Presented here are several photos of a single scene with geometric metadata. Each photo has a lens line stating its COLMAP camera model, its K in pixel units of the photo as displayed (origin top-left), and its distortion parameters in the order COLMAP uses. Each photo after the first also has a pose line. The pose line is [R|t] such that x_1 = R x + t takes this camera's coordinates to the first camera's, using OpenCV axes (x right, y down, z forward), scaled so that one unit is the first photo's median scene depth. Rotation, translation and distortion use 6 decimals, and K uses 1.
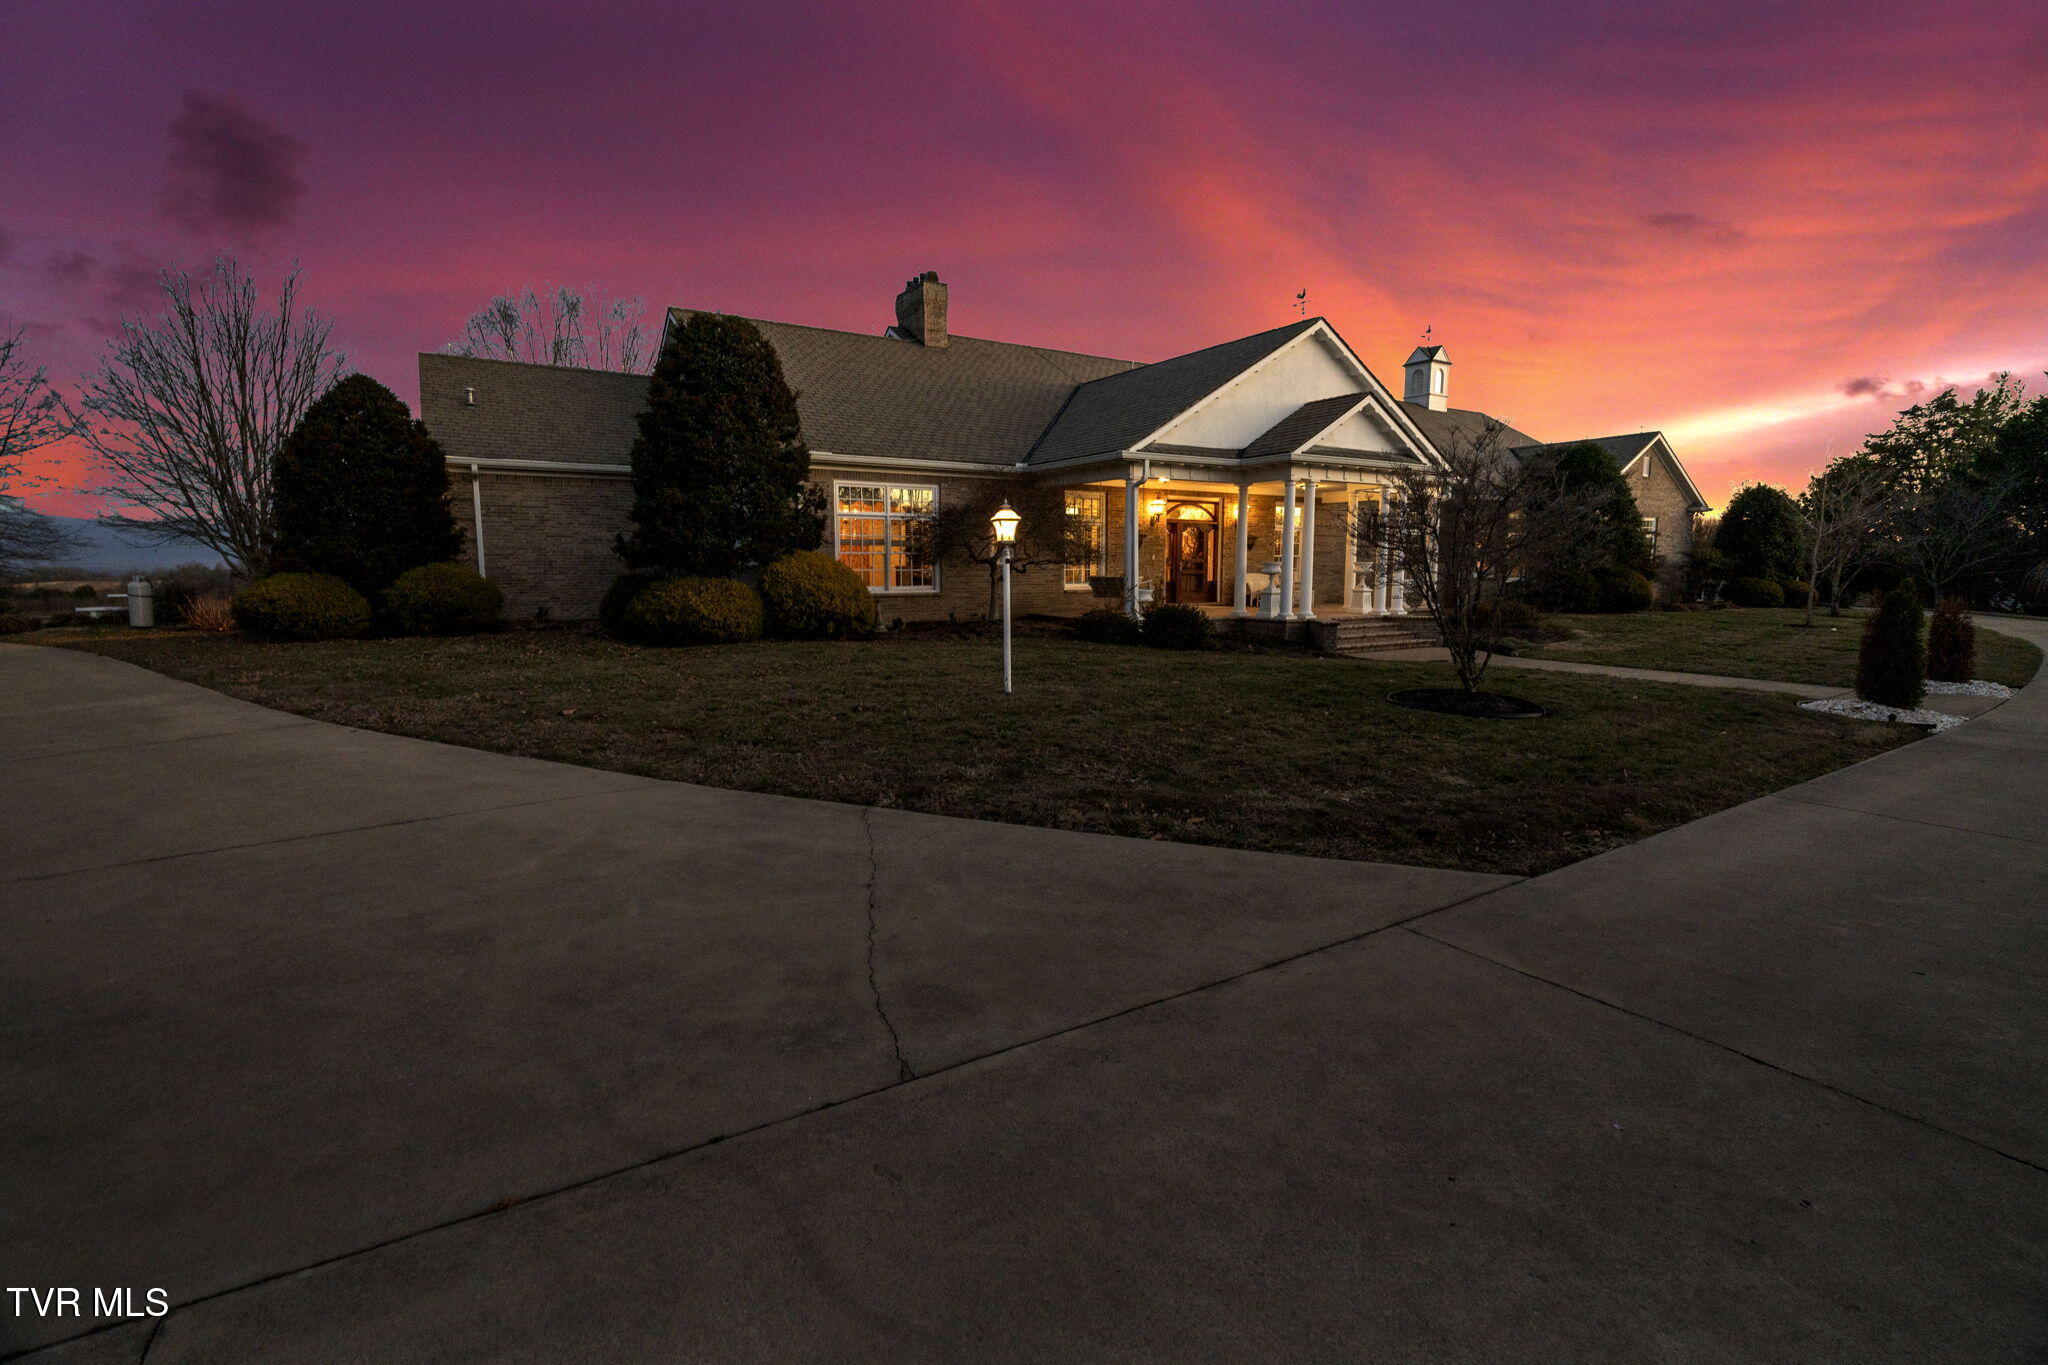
lens RADIAL K [[932.4, 0, 1024.0], [0, 932.4, 682.5], [0, 0, 1]] dist [-0.003249, -0.000270]
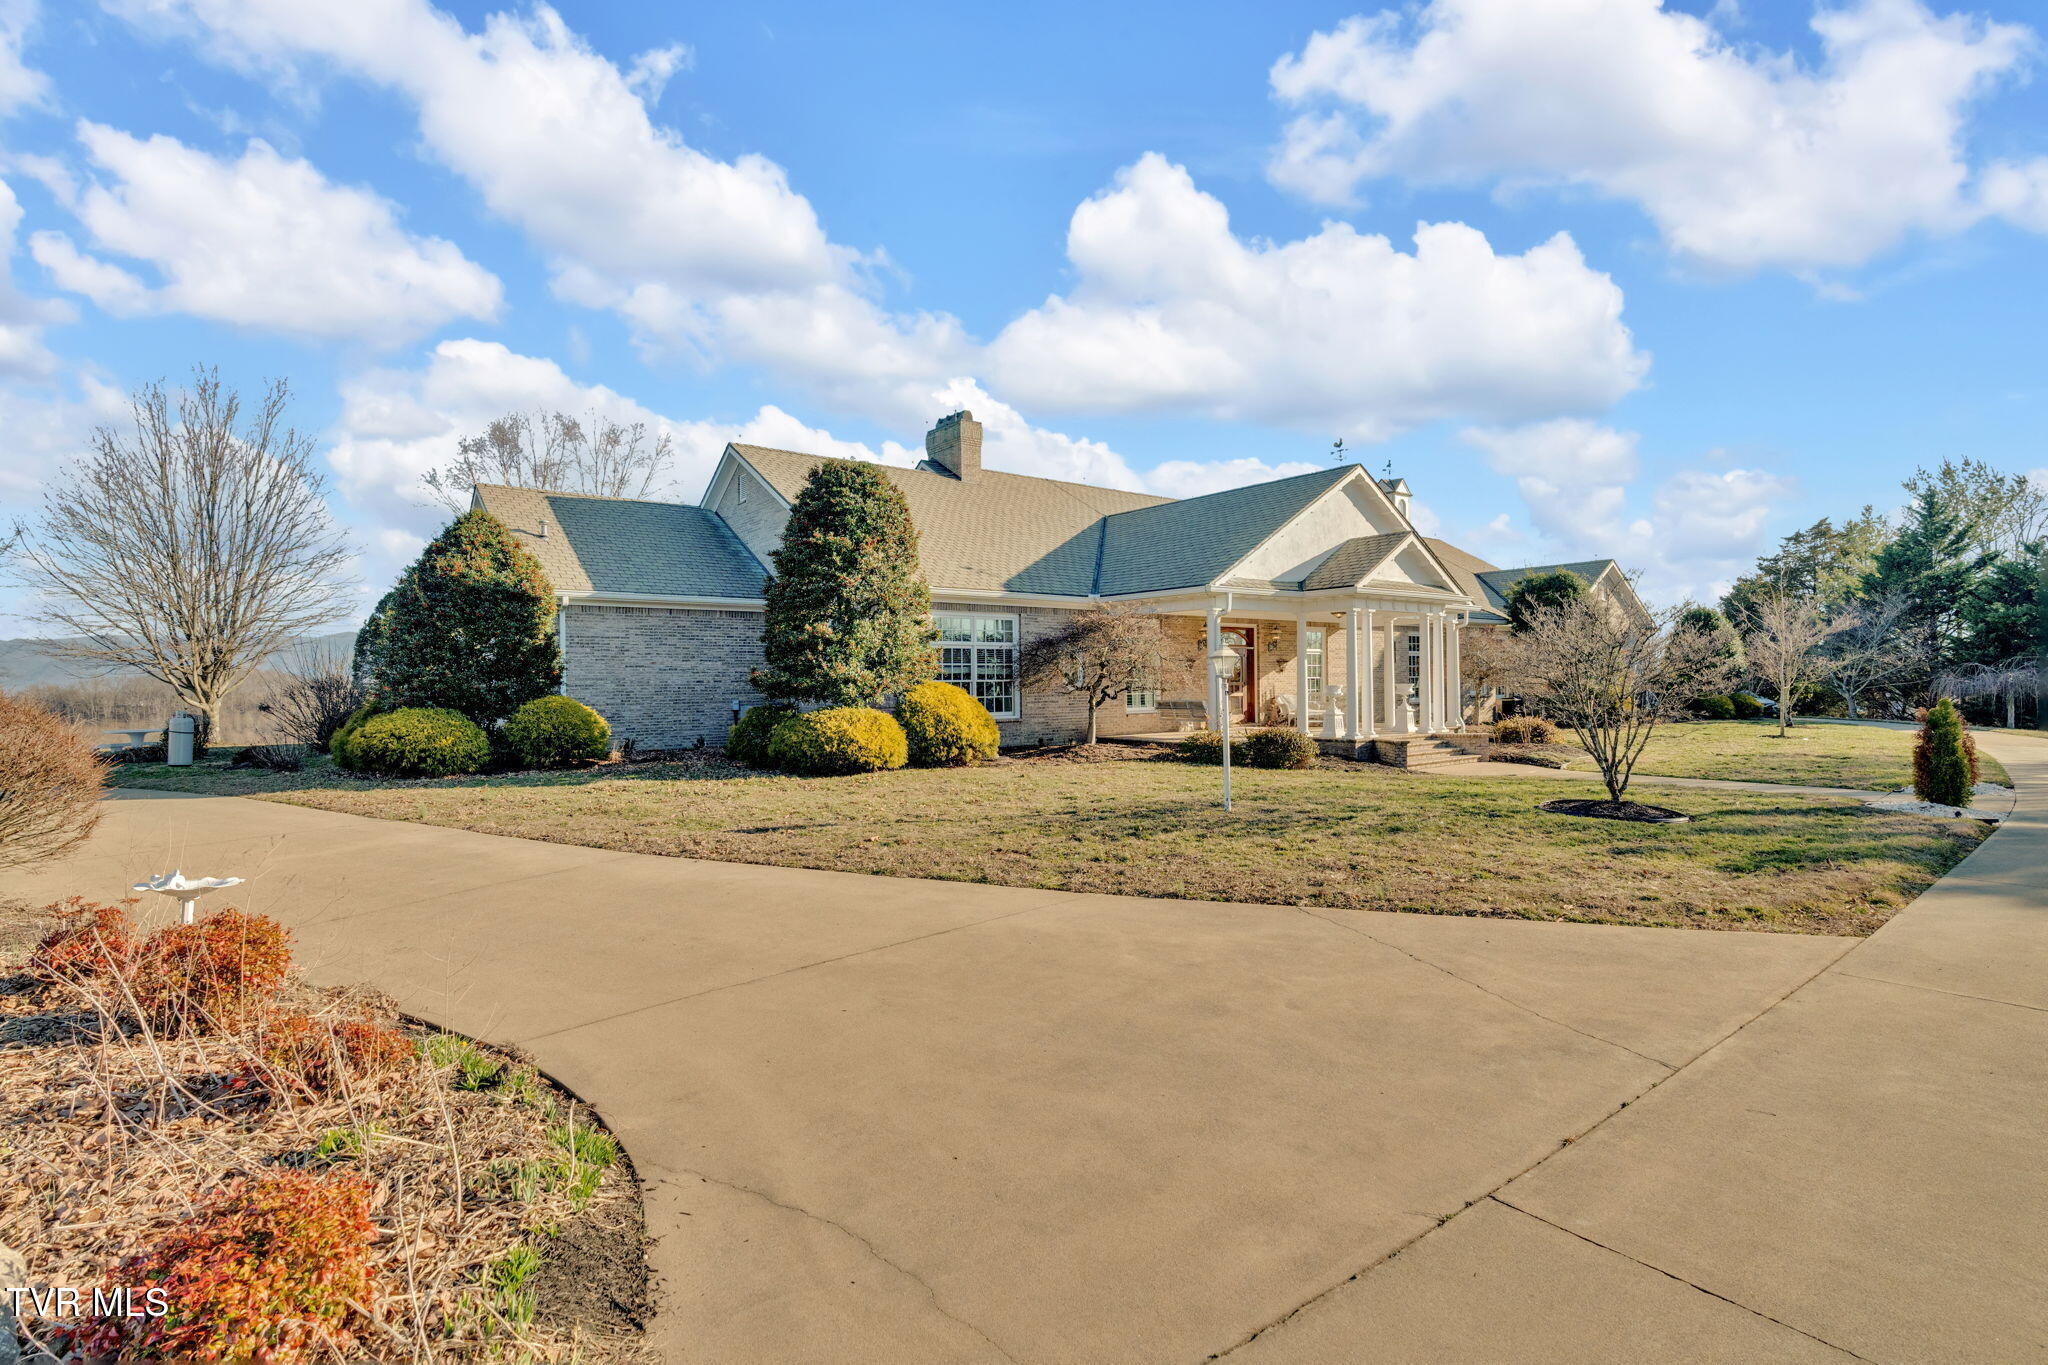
lens RADIAL K [[984.7, 0, 1024.0], [0, 984.7, 682.5], [0, 0, 1]] dist [-0.000075, -0.000192]
pose [[0.994186, -0.009731, 0.107240, -0.238907], [0.023008, 0.992105, -0.123278, -0.001478], [-0.105193, 0.125029, 0.986561, -0.089936]]
